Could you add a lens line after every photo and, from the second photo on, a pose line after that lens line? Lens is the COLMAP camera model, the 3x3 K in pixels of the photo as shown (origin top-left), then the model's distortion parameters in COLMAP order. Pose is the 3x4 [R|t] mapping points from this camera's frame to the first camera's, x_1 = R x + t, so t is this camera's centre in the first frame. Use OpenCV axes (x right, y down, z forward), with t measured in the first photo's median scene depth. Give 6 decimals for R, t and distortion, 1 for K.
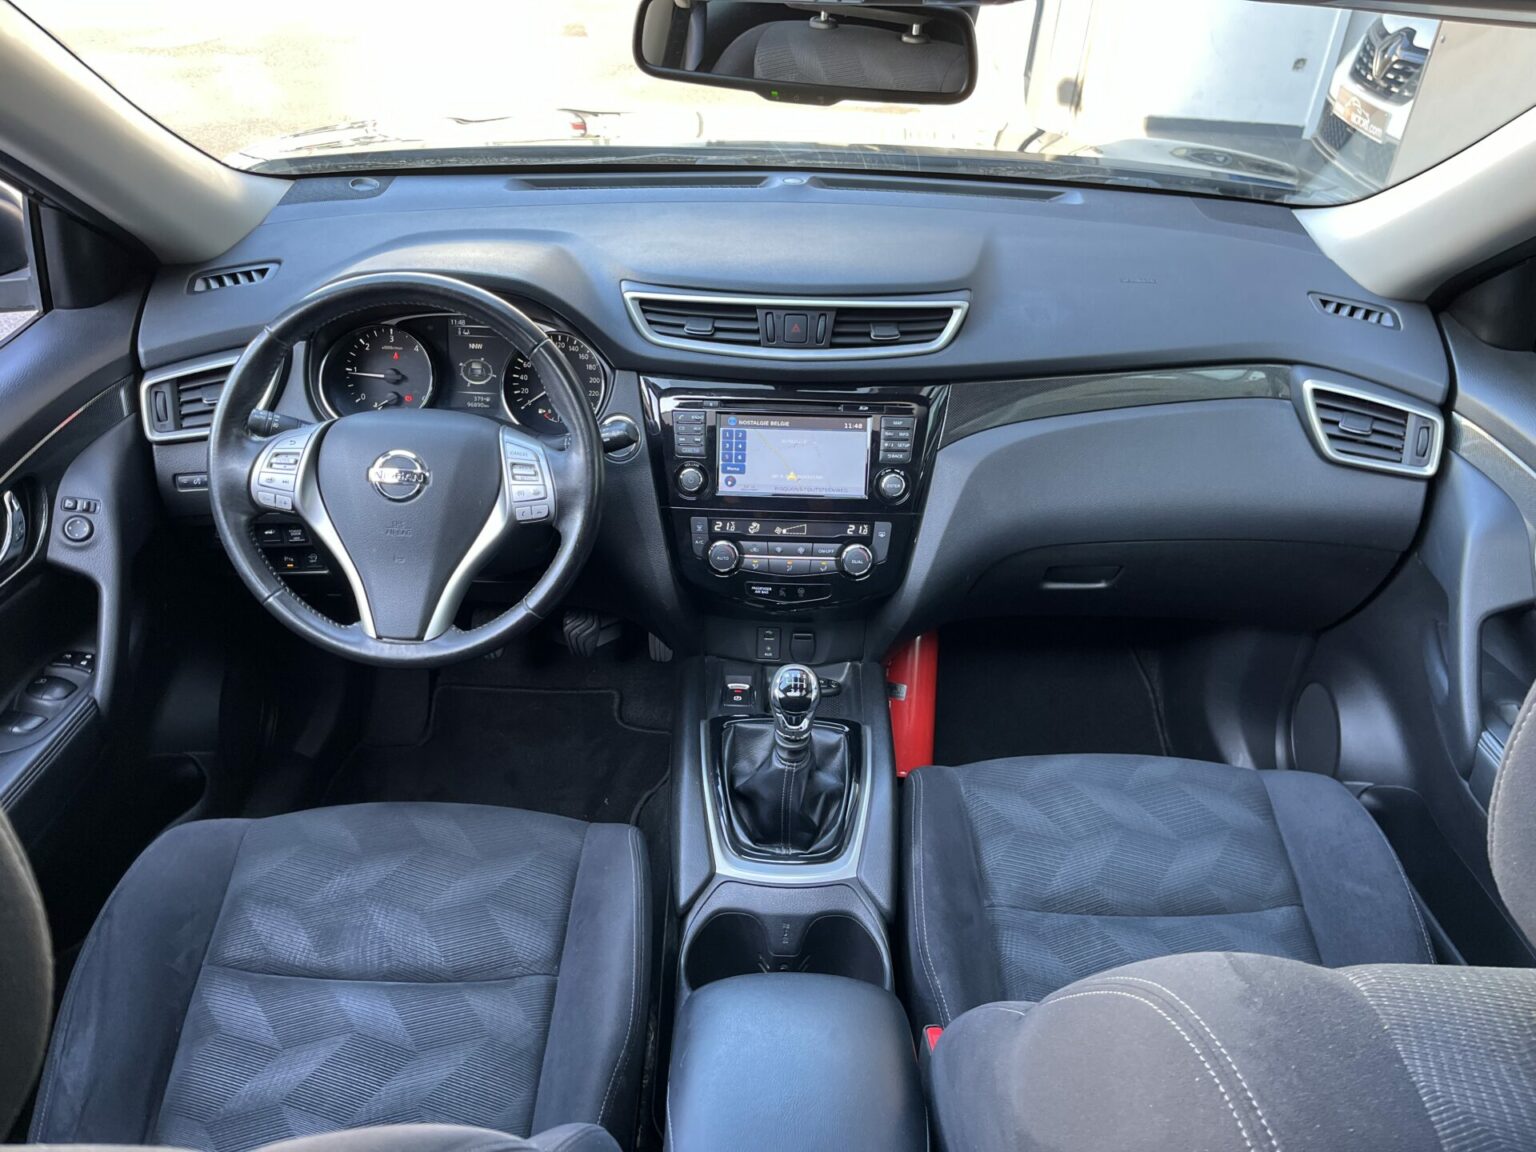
lens RADIAL K [[1166.6, 0, 768.0], [0, 1166.6, 576.0], [0, 0, 1]] dist [0.063426, -0.098765]
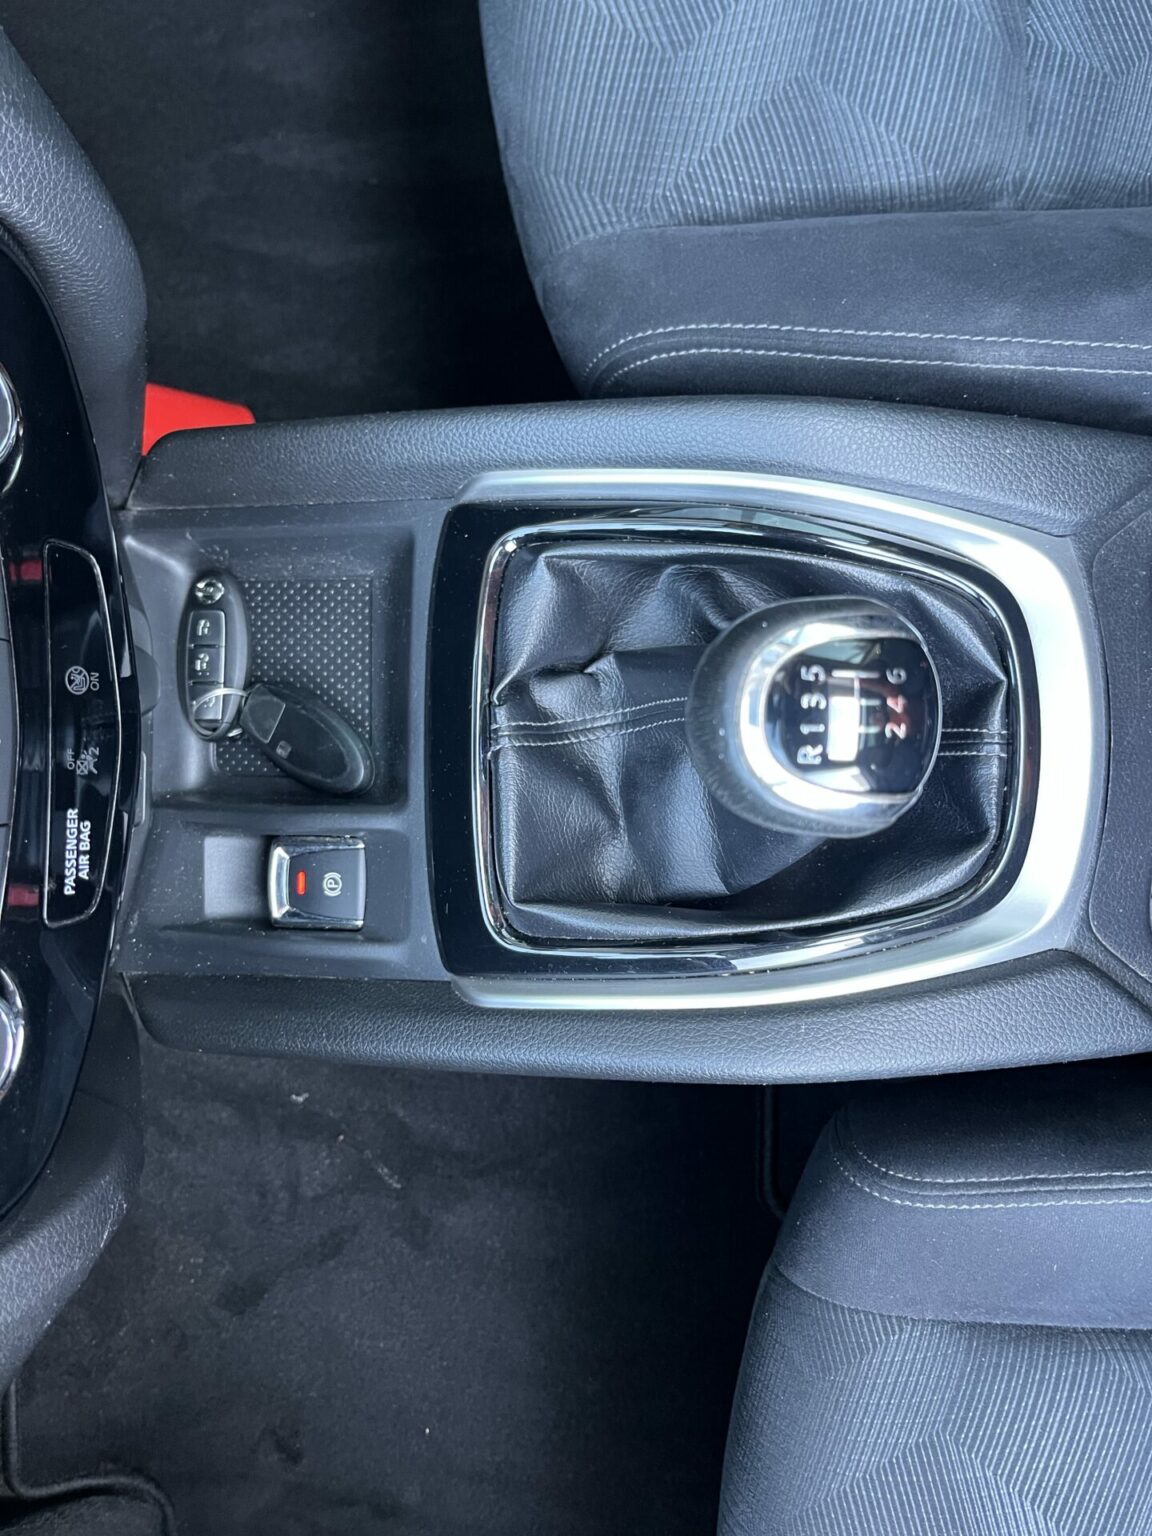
lens RADIAL K [[1166.6, 0, 576.0], [0, 1166.6, 768.0], [0, 0, 1]] dist [0.063426, -0.098765]
pose [[0.002306, -0.999057, -0.043356, 0.022505], [0.731667, -0.027868, 0.681092, -0.078395], [-0.681658, -0.033292, 0.730913, 0.800570]]
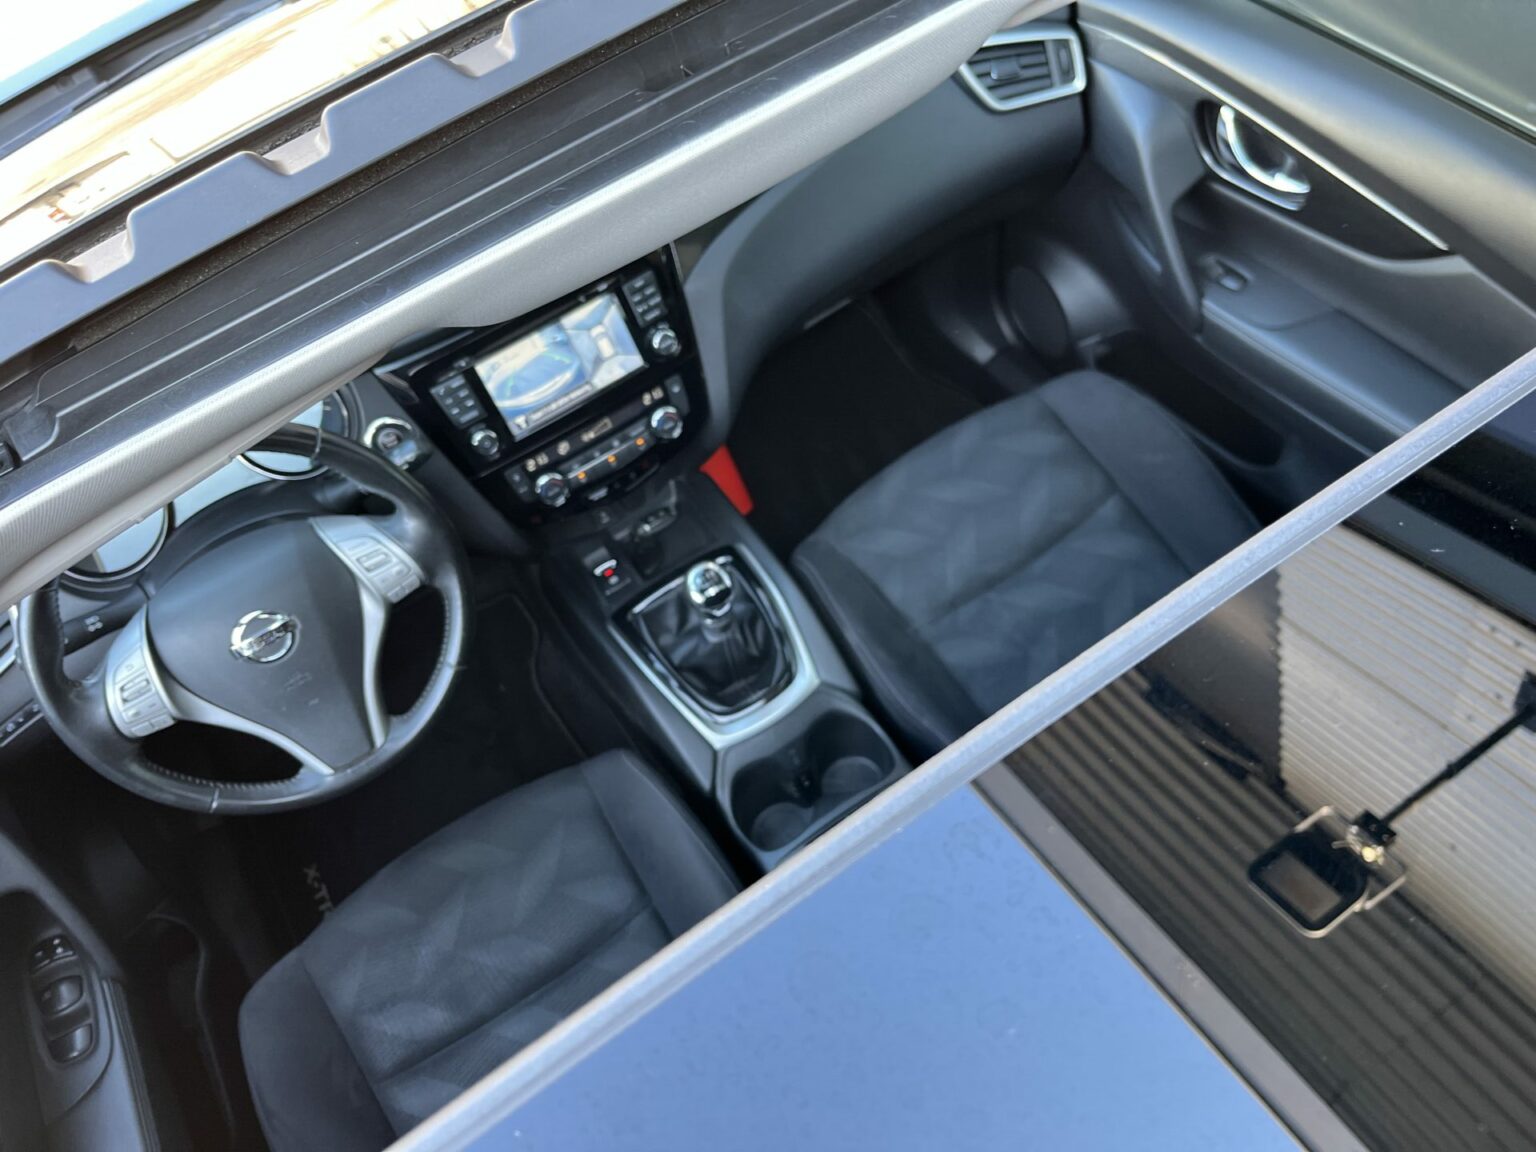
lens RADIAL K [[1172.1, 0, 772.7], [0, 1172.1, 577.9], [0, 0, 1]] dist [0.049278, -0.080374]
pose [[0.827454, -0.533726, 0.174517, -0.102042], [0.434249, 0.805246, 0.403741, -0.289868], [-0.356016, -0.258293, 0.898074, 0.013430]]
